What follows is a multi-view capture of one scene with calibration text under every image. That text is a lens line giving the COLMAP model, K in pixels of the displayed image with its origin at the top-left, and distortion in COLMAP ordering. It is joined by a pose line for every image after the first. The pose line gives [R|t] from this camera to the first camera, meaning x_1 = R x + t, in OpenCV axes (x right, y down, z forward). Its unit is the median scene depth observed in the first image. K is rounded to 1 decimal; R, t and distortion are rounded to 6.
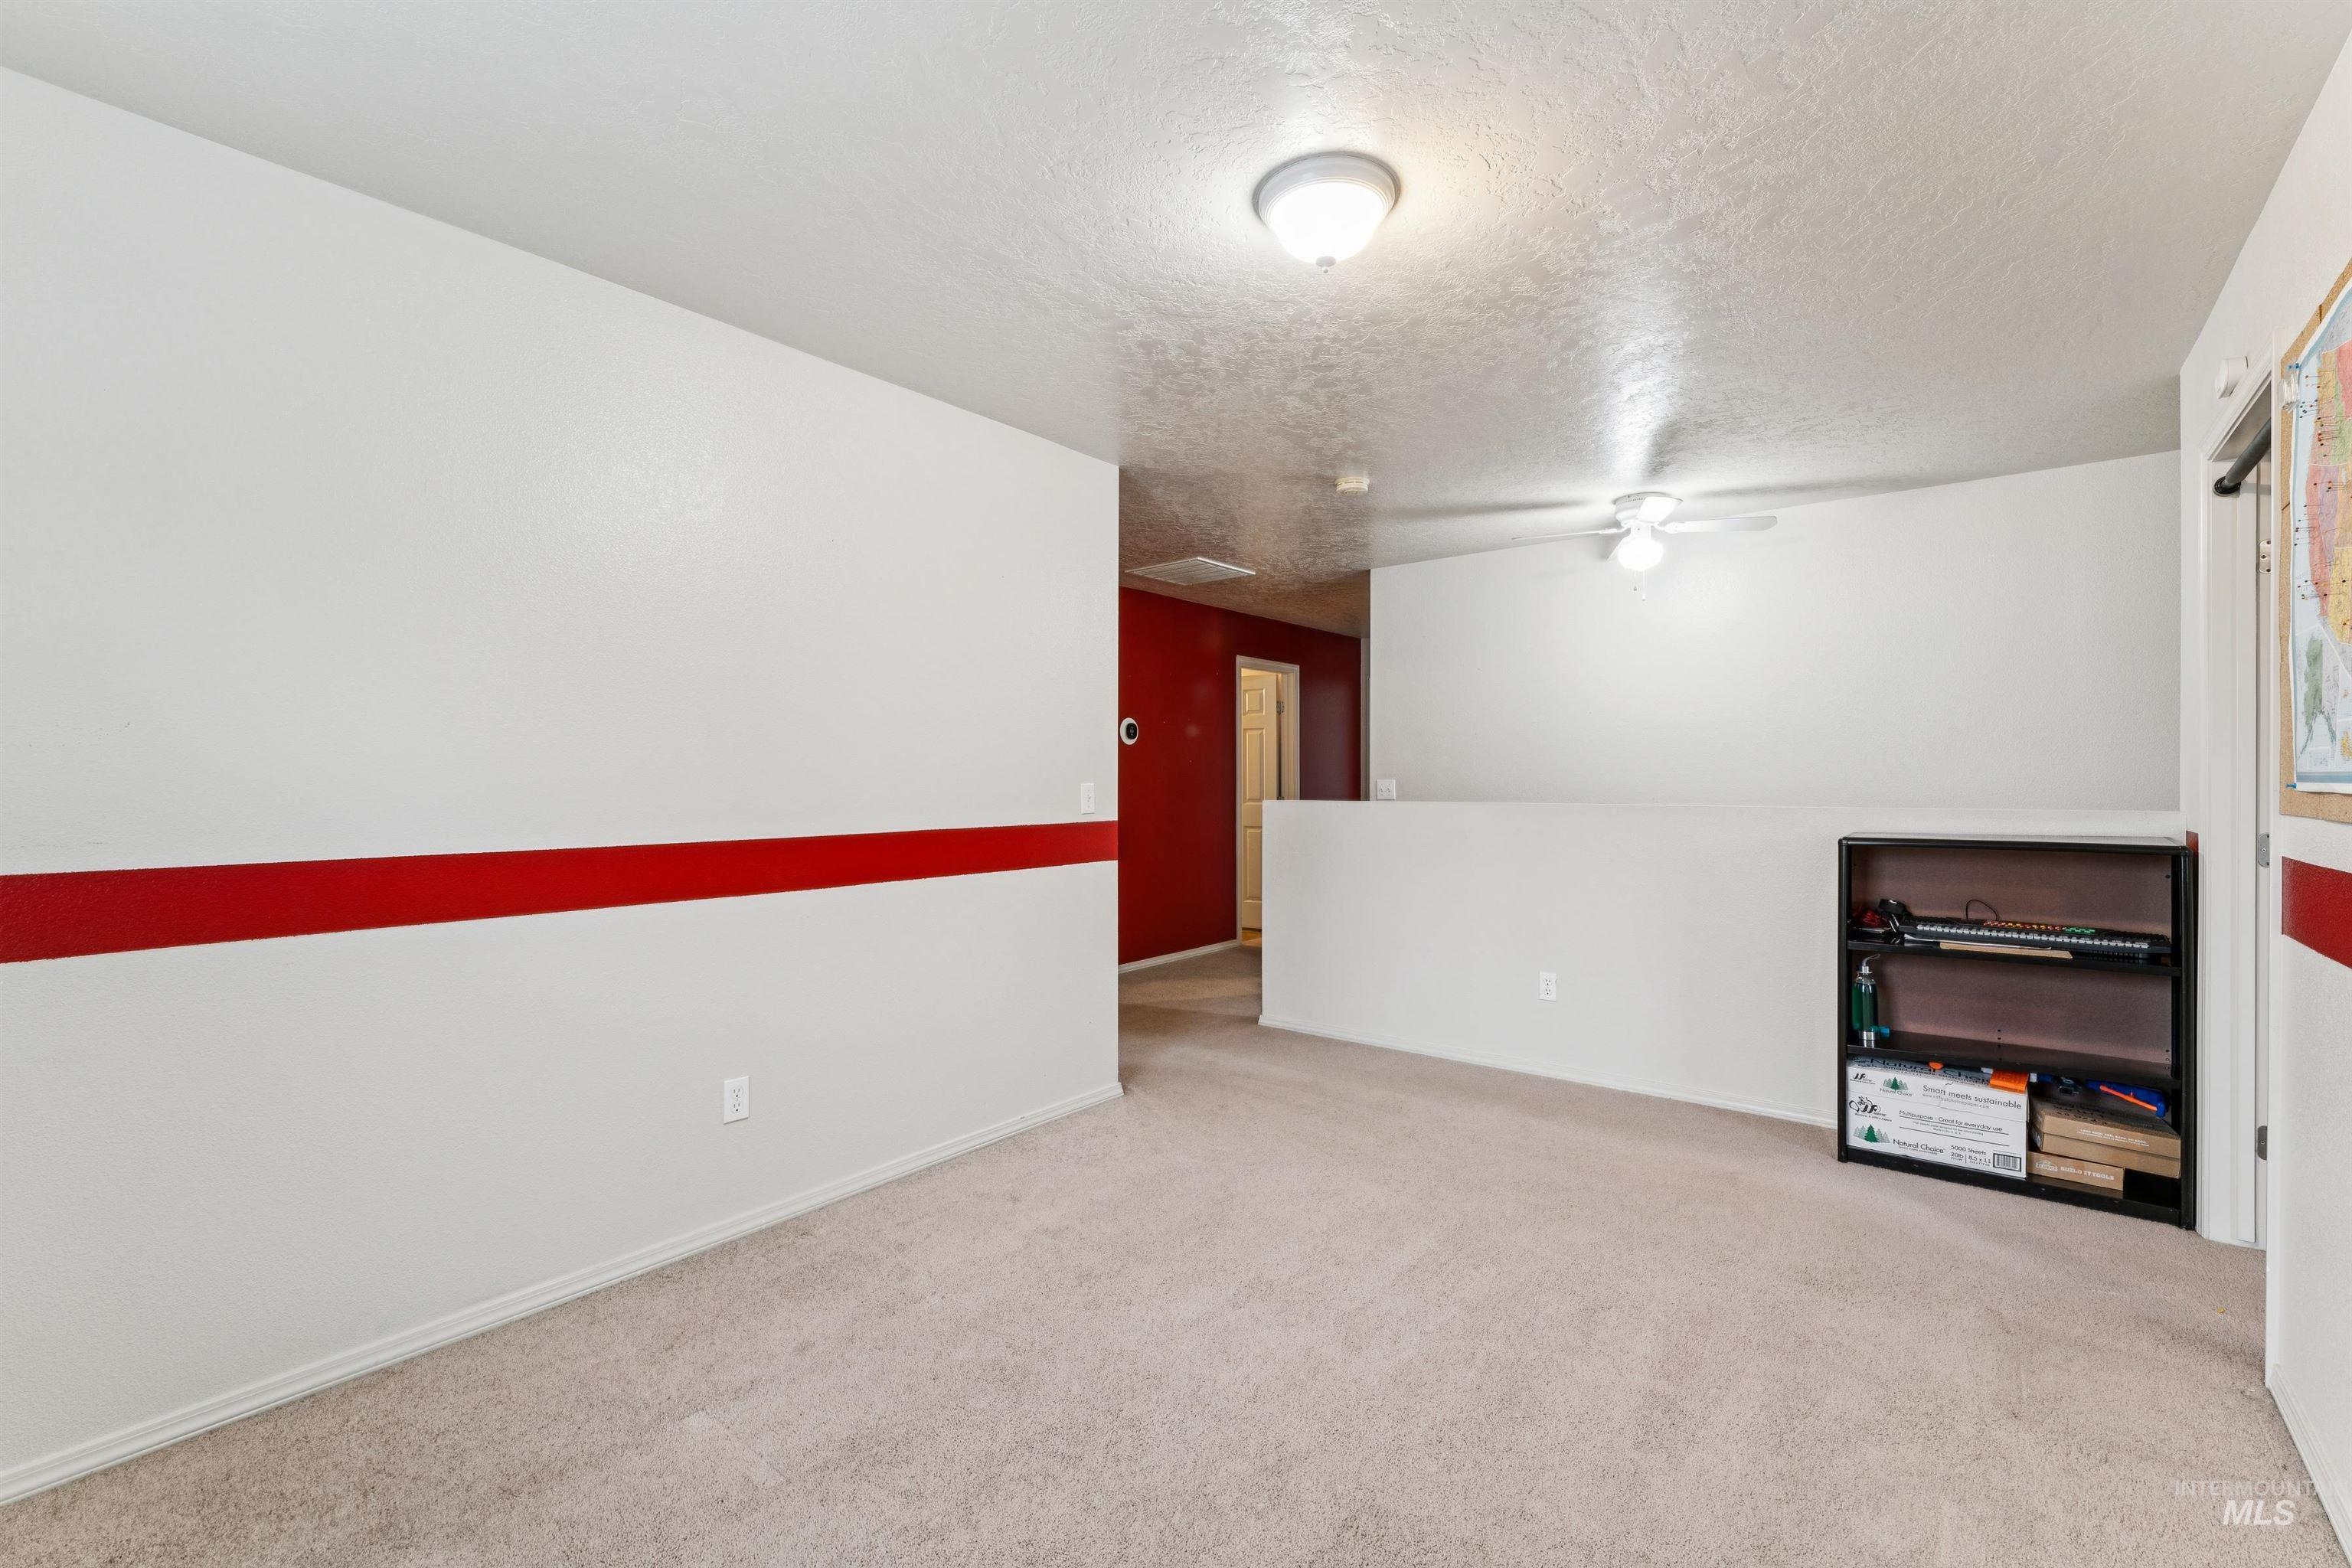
lens RADIAL K [[1015.5, 0, 1175.3], [0, 1015.5, 780.4], [0, 0, 1]] dist [-0.004540, 0.001110]
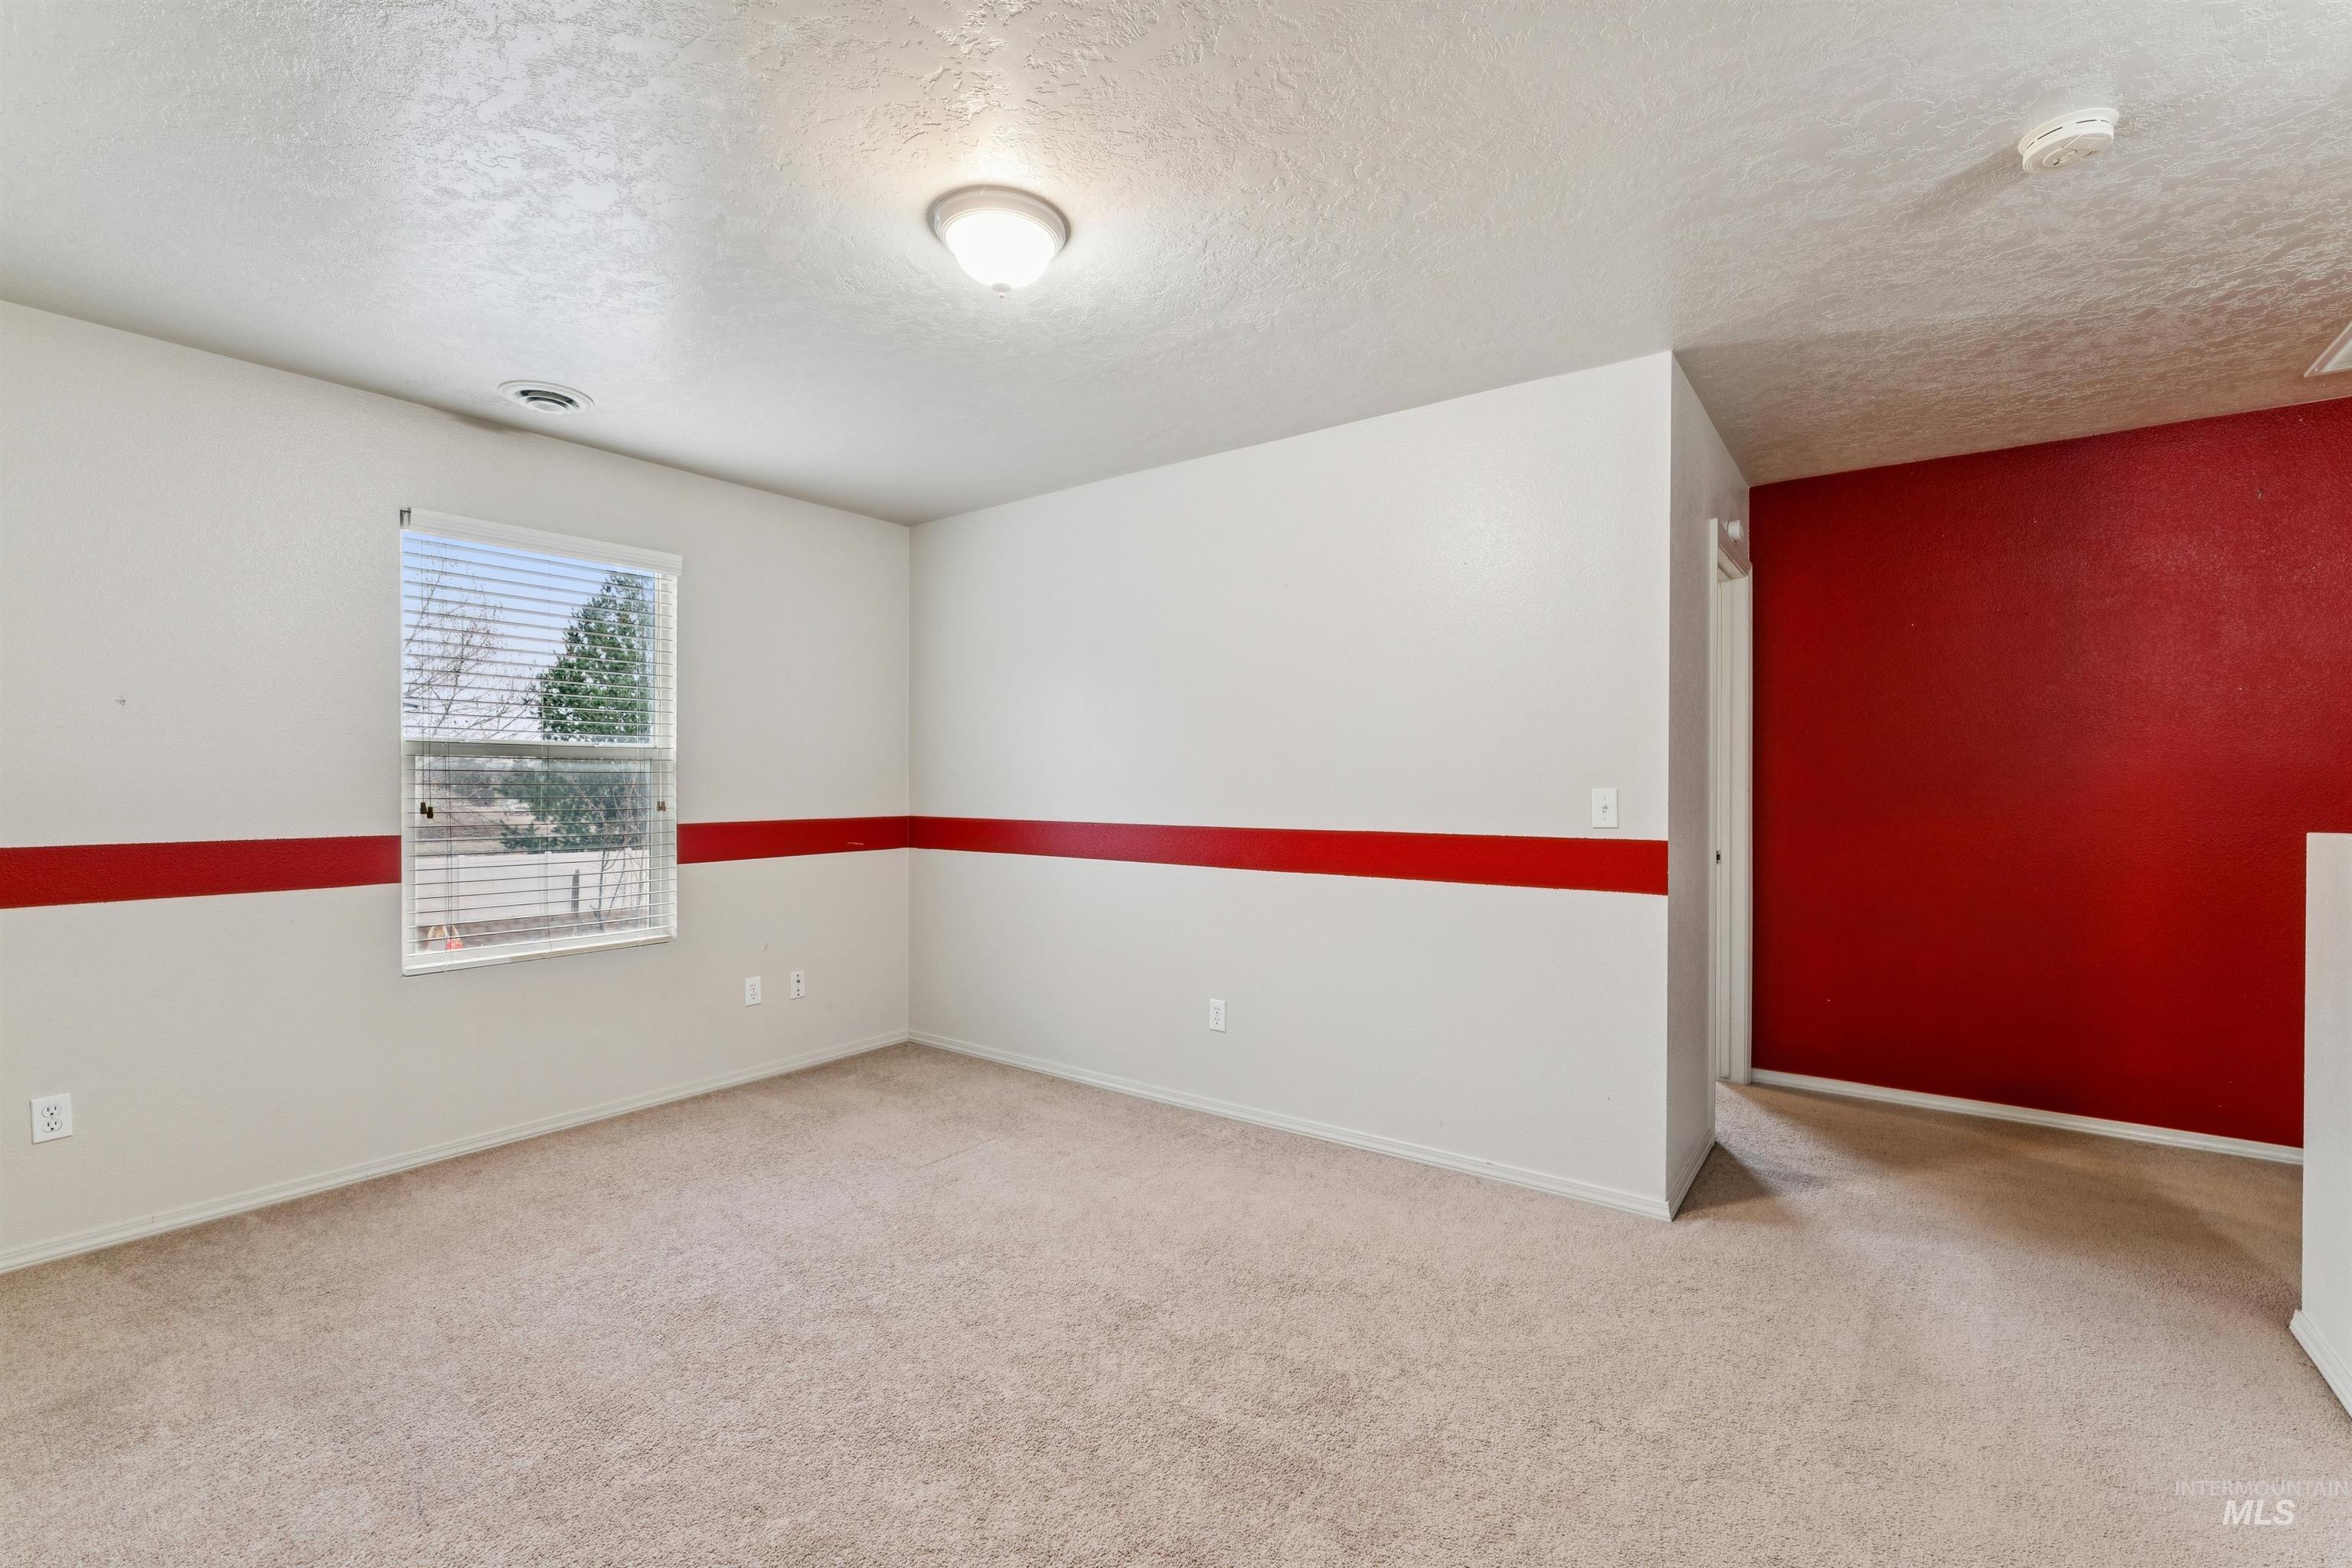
lens RADIAL K [[1015.5, 0, 1172.8], [0, 1015.5, 786.6], [0, 0, 1]] dist [-0.004540, 0.001110]
pose [[0.037202, 0.011967, -0.999236, 0.731518], [-0.000648, 0.999928, 0.011951, -0.009195], [0.999308, 0.000203, 0.037208, 0.695296]]
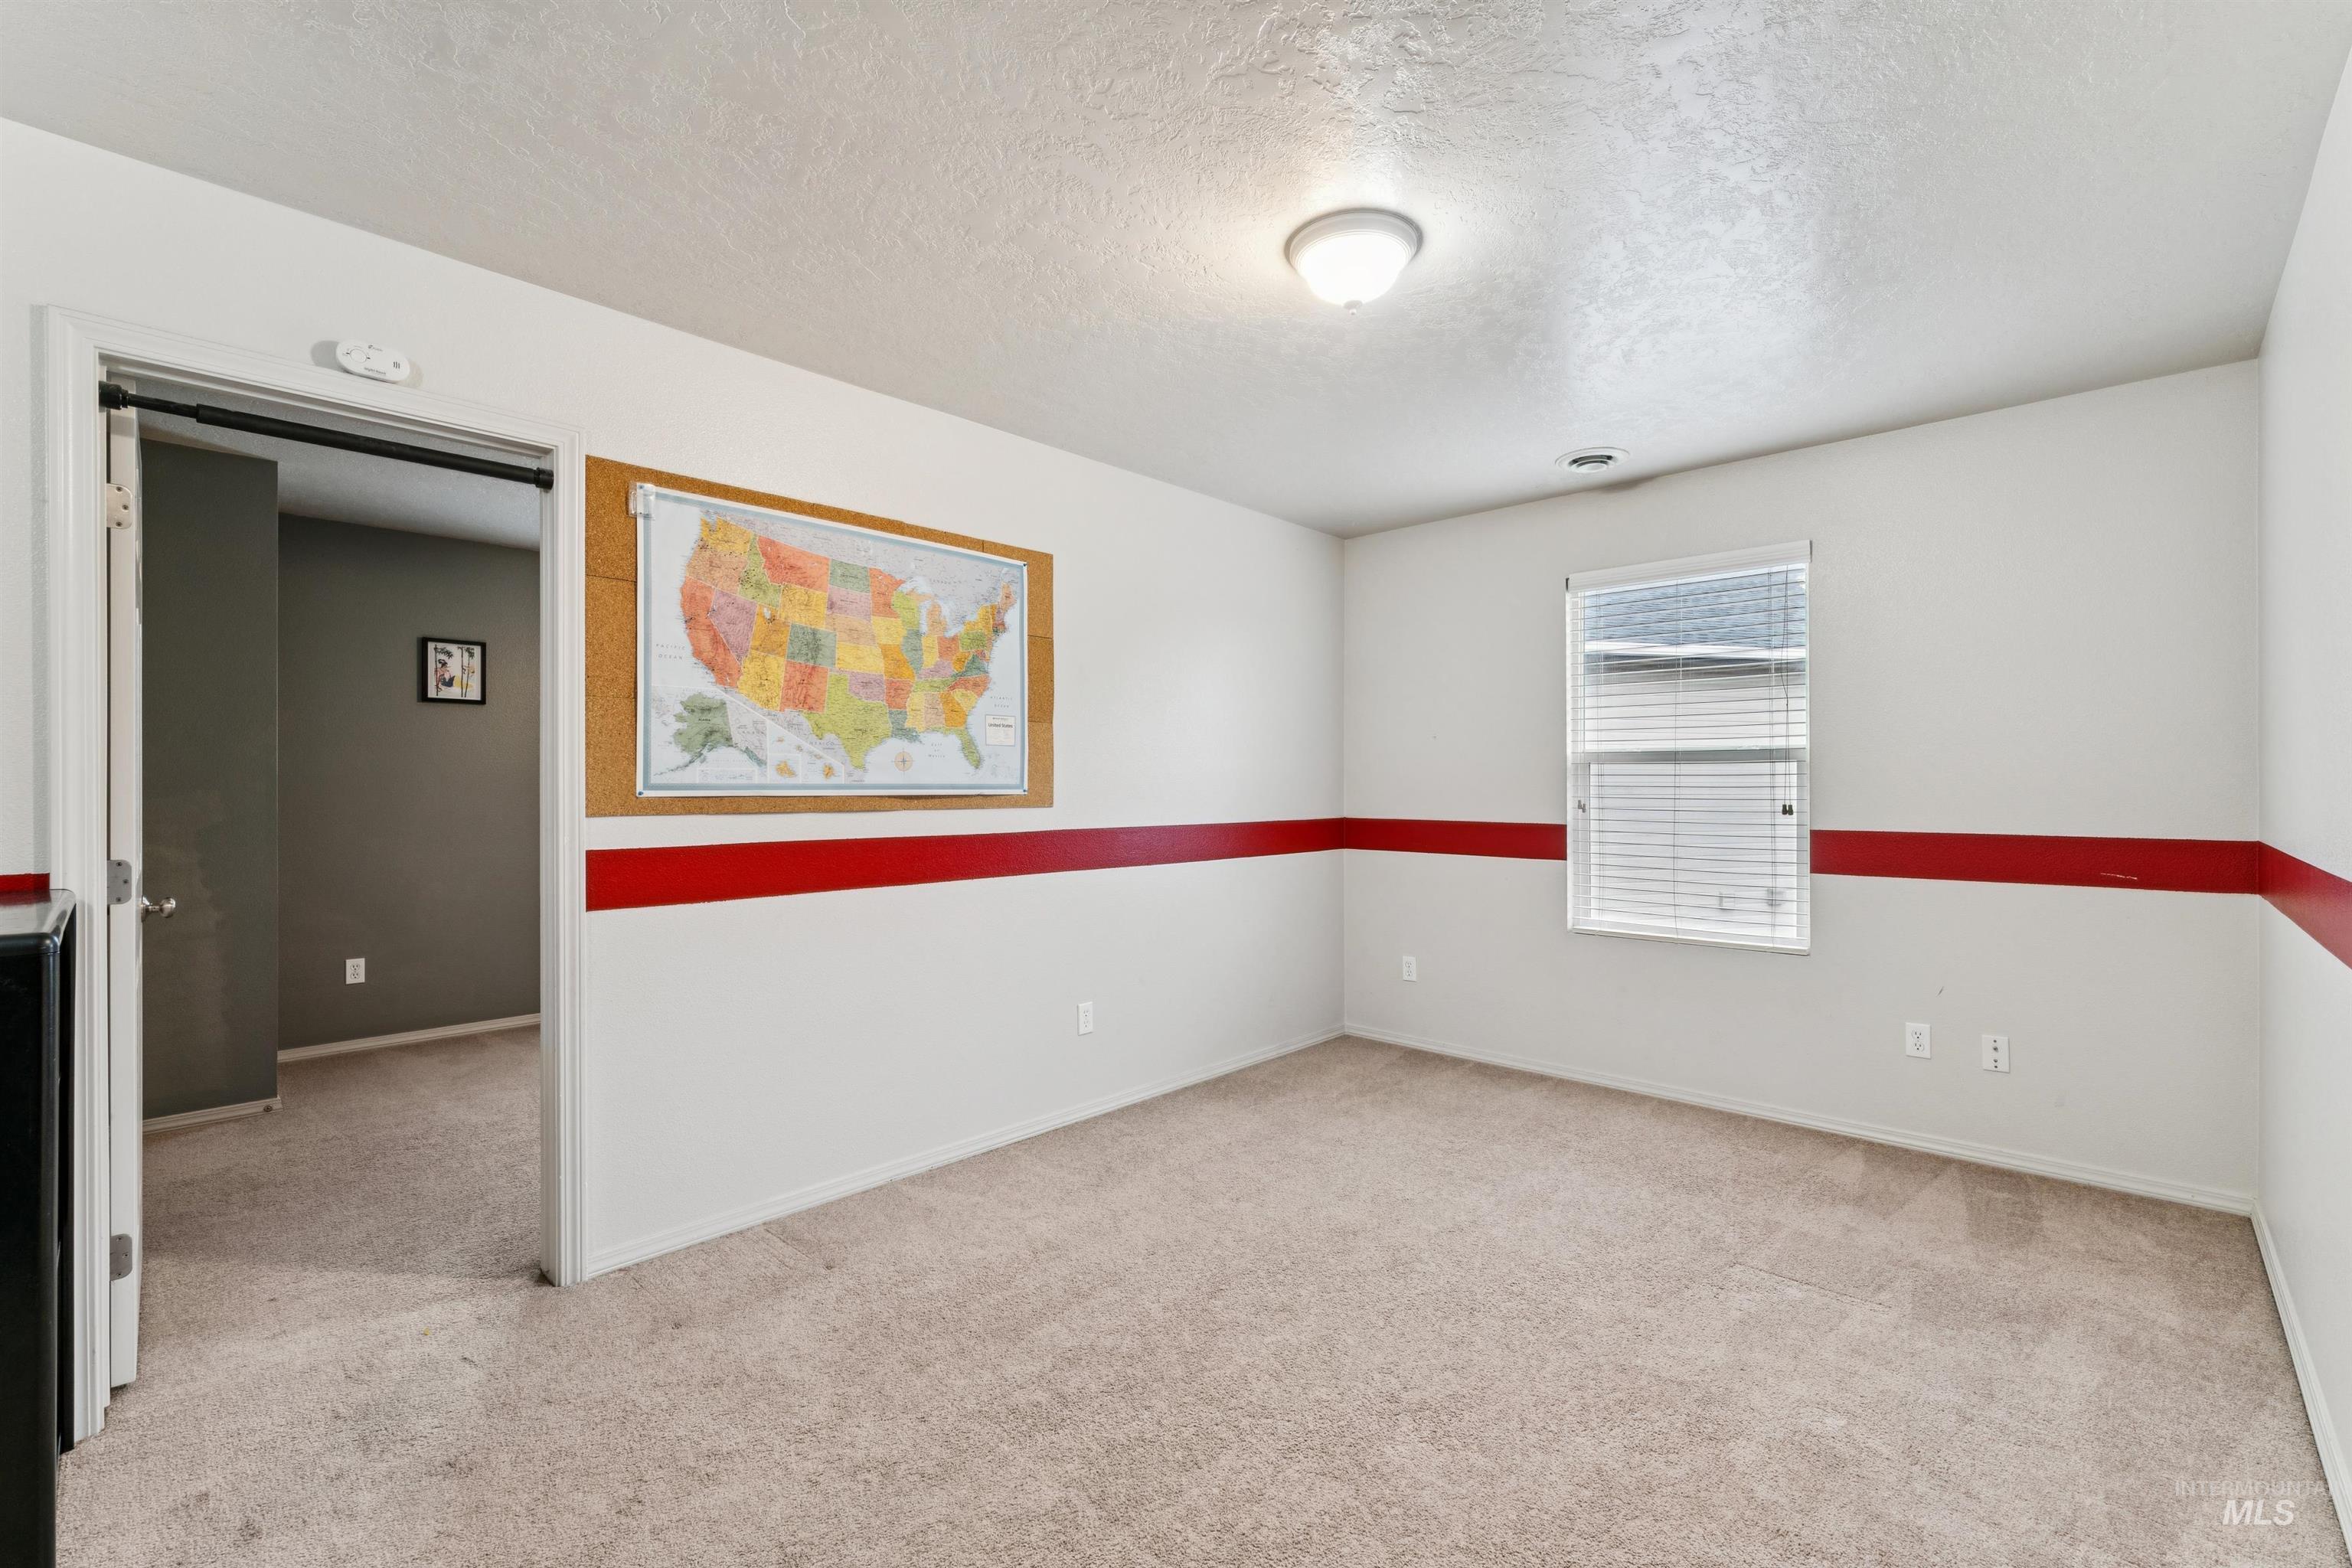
lens RADIAL K [[1015.5, 0, 1173.7], [0, 1015.5, 780.5], [0, 0, 1]] dist [-0.004540, 0.001110]
pose [[-0.995952, 0.010547, 0.089270, 0.149091], [0.010736, 0.999941, 0.001631, -0.013503], [-0.089247, 0.002583, -0.996006, 1.280870]]
